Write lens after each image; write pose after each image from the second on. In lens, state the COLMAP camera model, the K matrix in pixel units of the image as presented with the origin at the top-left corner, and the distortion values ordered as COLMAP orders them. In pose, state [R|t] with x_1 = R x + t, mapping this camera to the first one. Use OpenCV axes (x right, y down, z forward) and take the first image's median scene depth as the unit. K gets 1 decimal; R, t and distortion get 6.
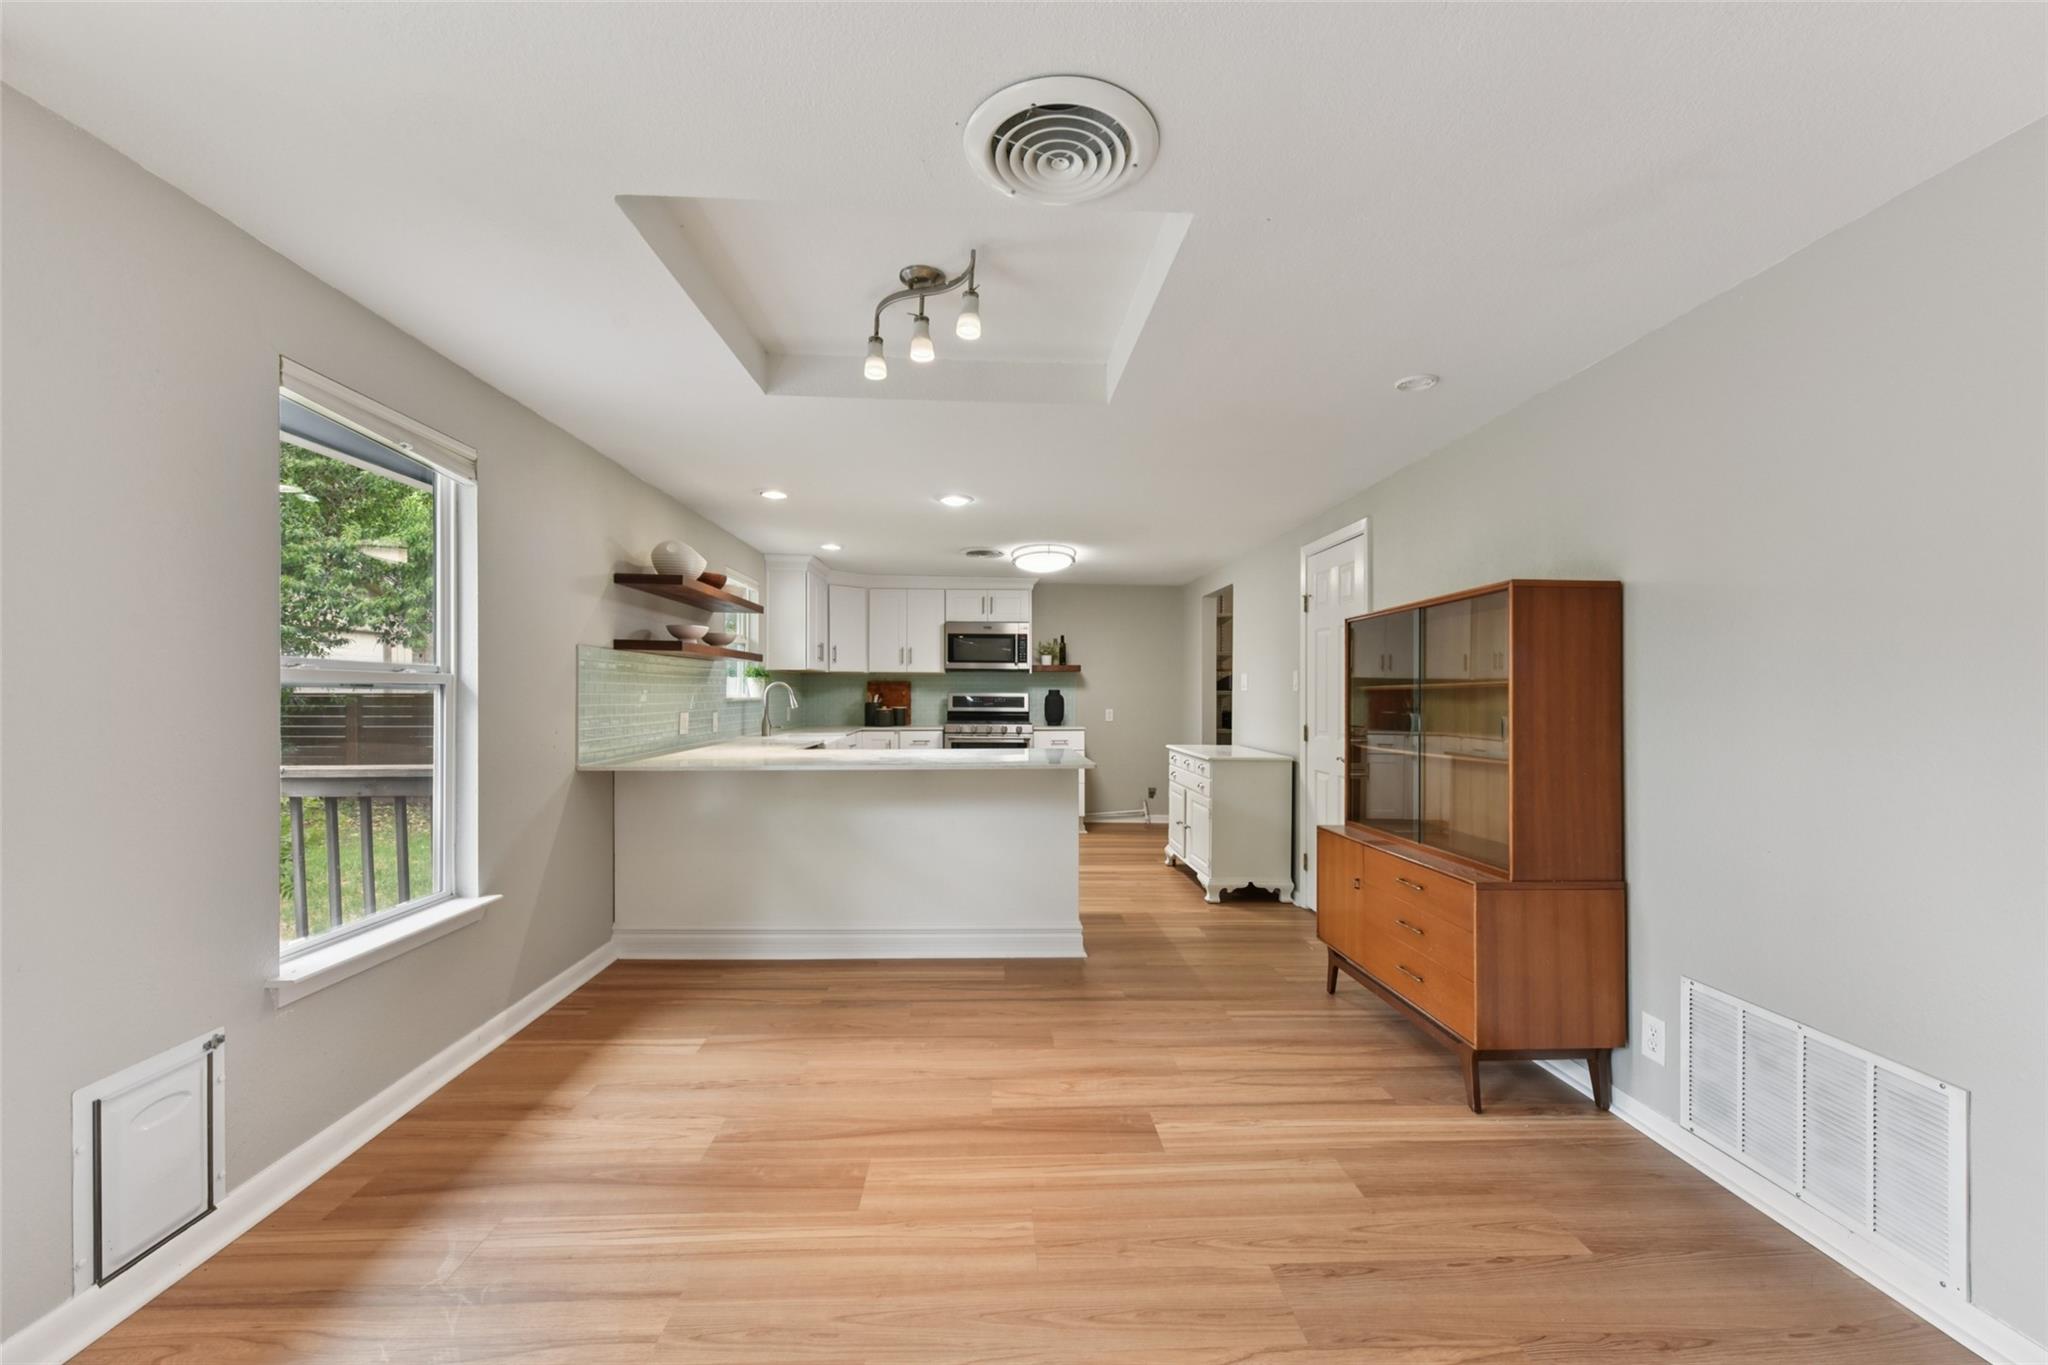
lens RADIAL K [[834.9, 0, 1024.0], [0, 834.9, 682.5], [0, 0, 1]] dist [-0.000707, -0.002751]
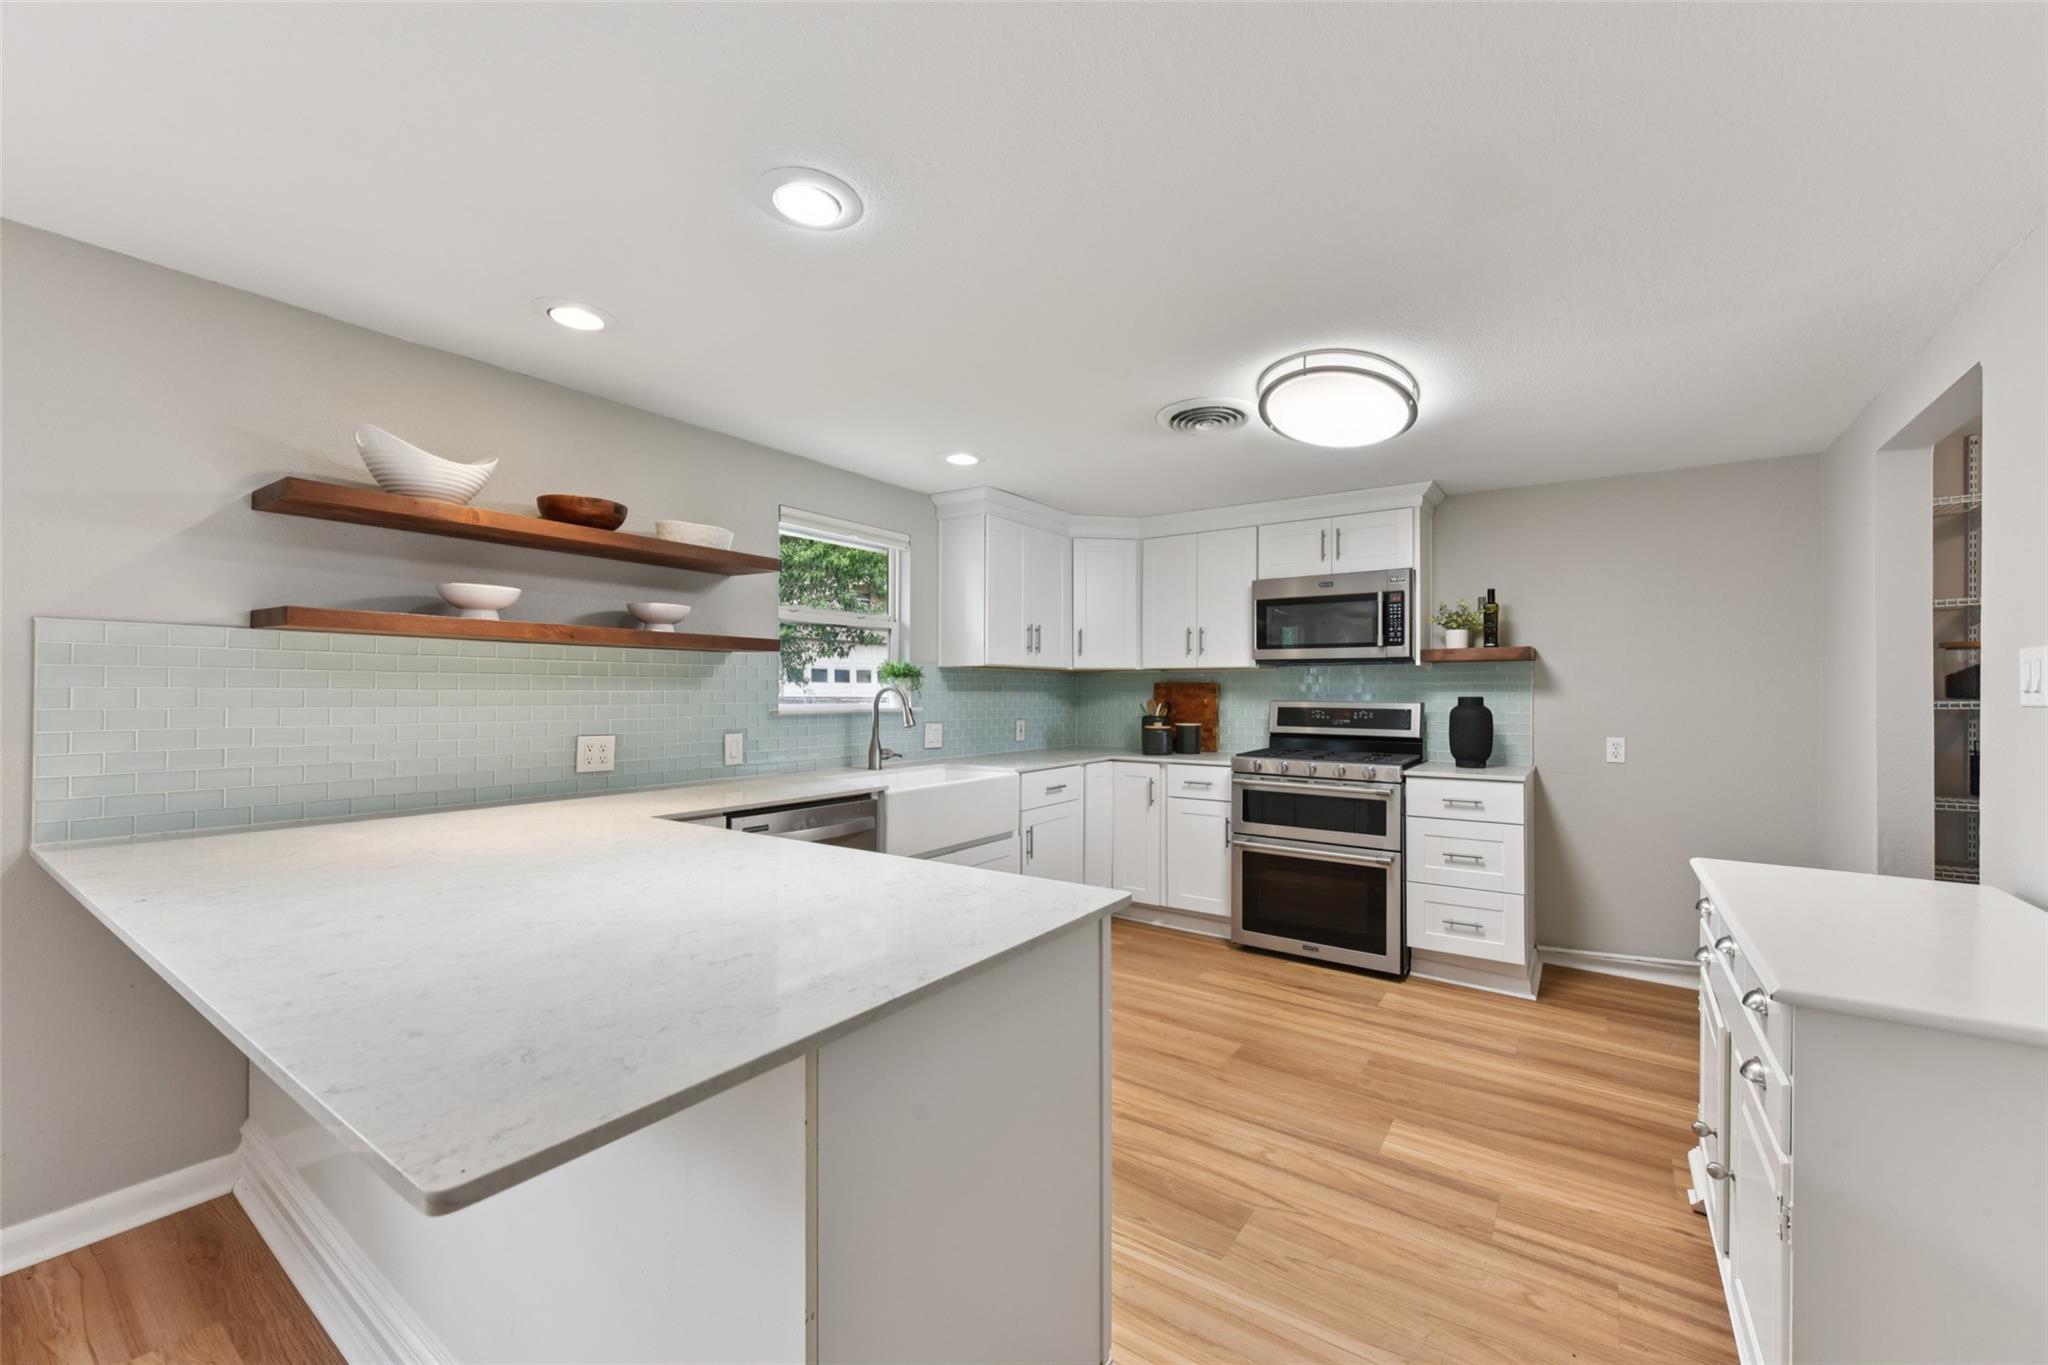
lens RADIAL K [[808.5, 0, 1029.3], [0, 808.5, 683.2], [0, 0, 1]] dist [0.001379, -0.000036]
pose [[0.790545, -0.007335, -0.612360, 0.163740], [0.005720, 0.999973, -0.004594, 0.001660], [0.612377, 0.000129, 0.790565, 0.579116]]
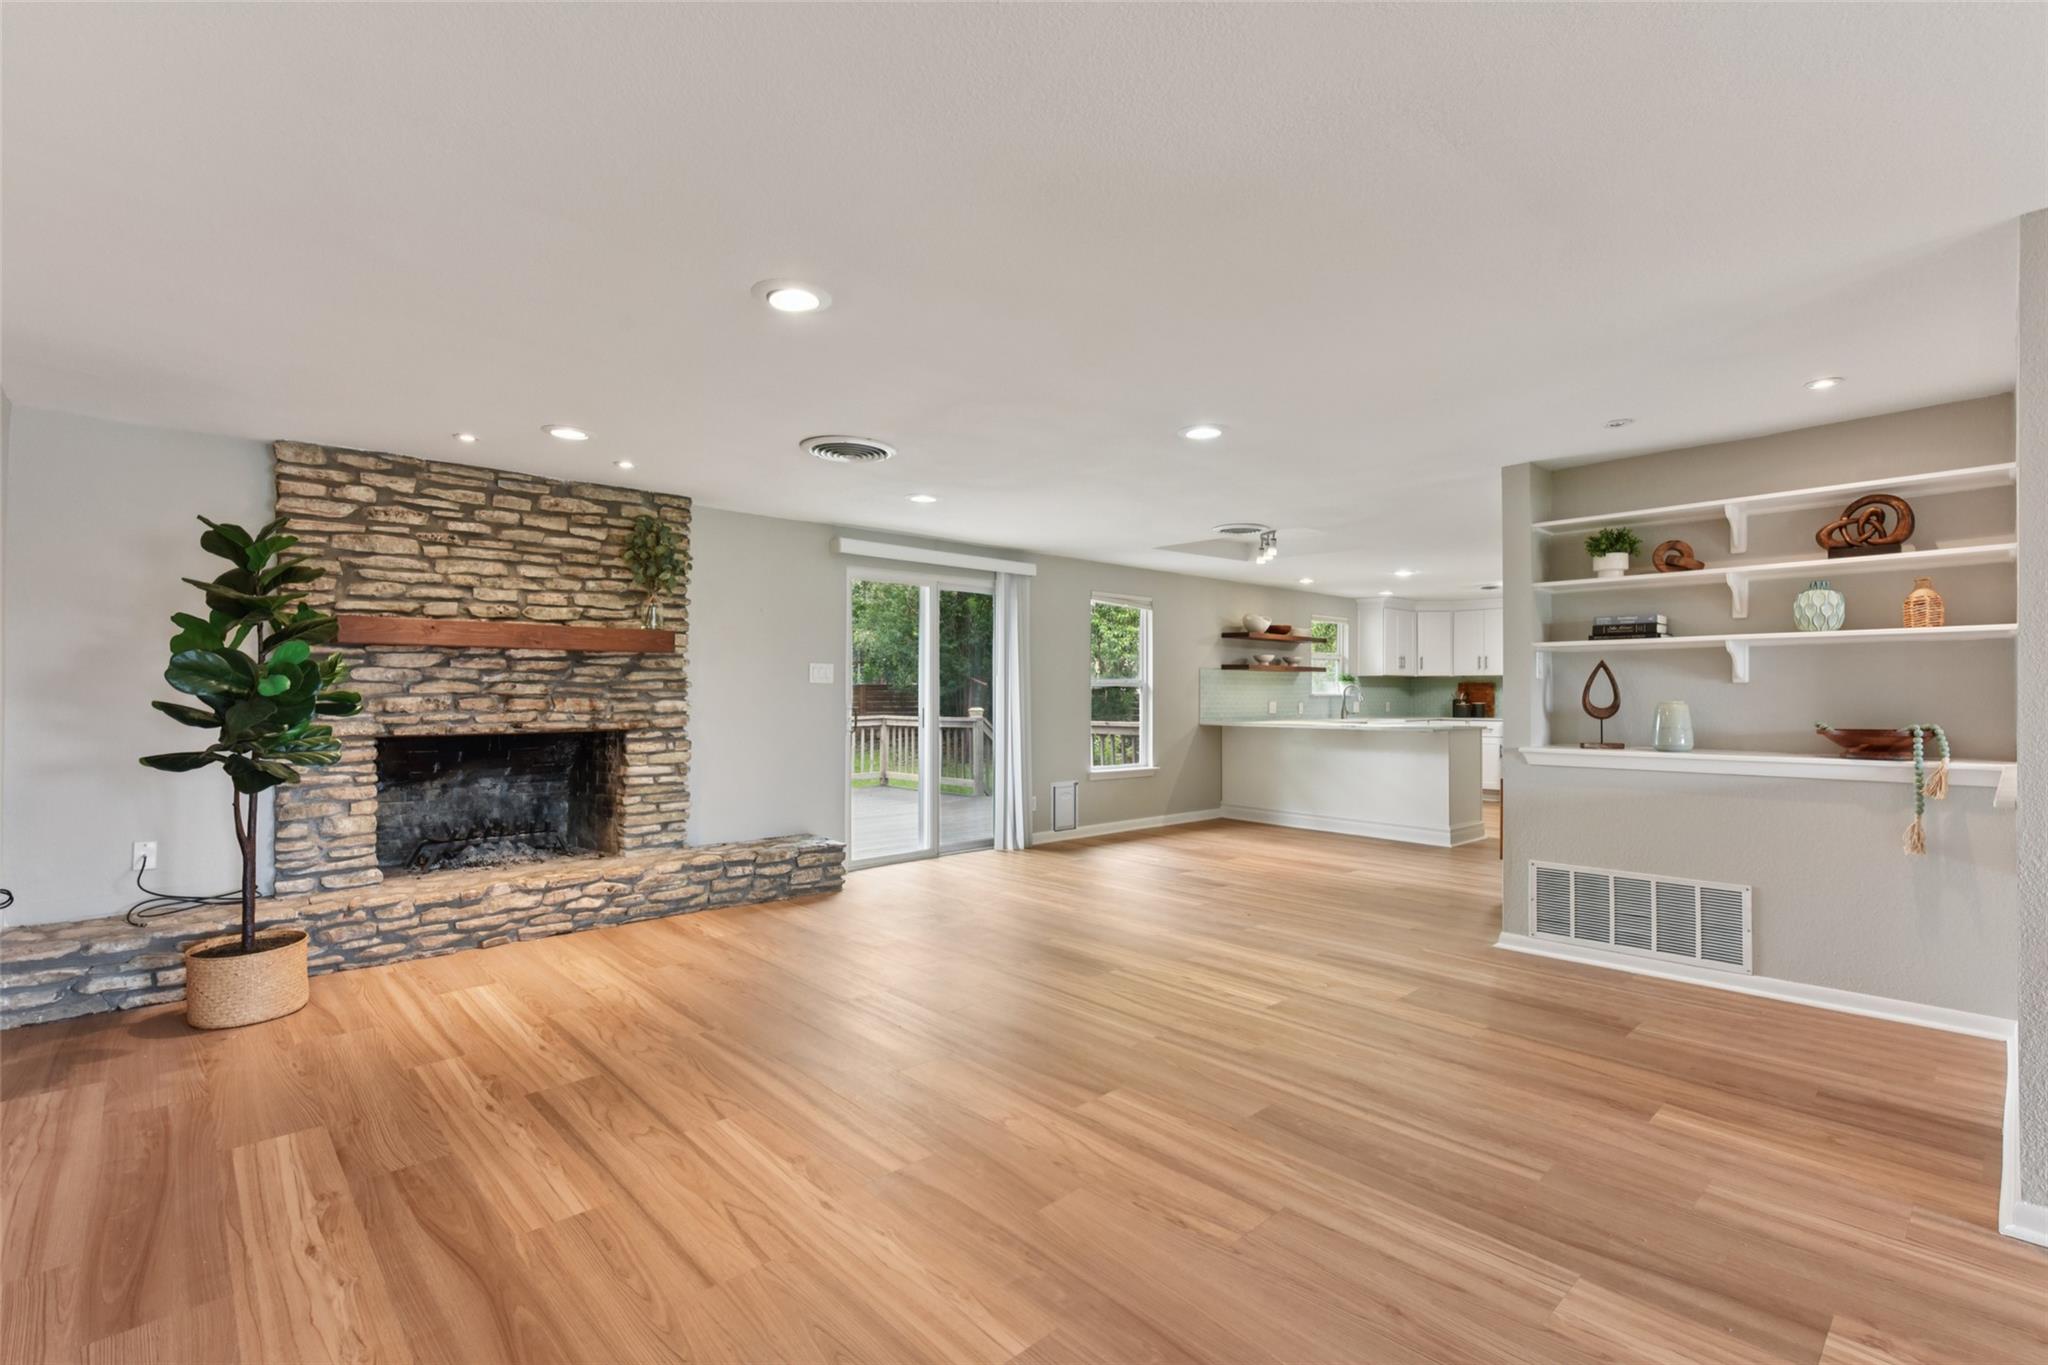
lens RADIAL K [[925.3, 0, 1030.6], [0, 925.3, 699.4], [0, 0, 1]] dist [0.003166, -0.000215]
pose [[0.647486, 0.004262, -0.762065, 0.623173], [0.008678, 0.999878, 0.012965, 0.000570], [0.762028, -0.015007, 0.647371, -0.557203]]
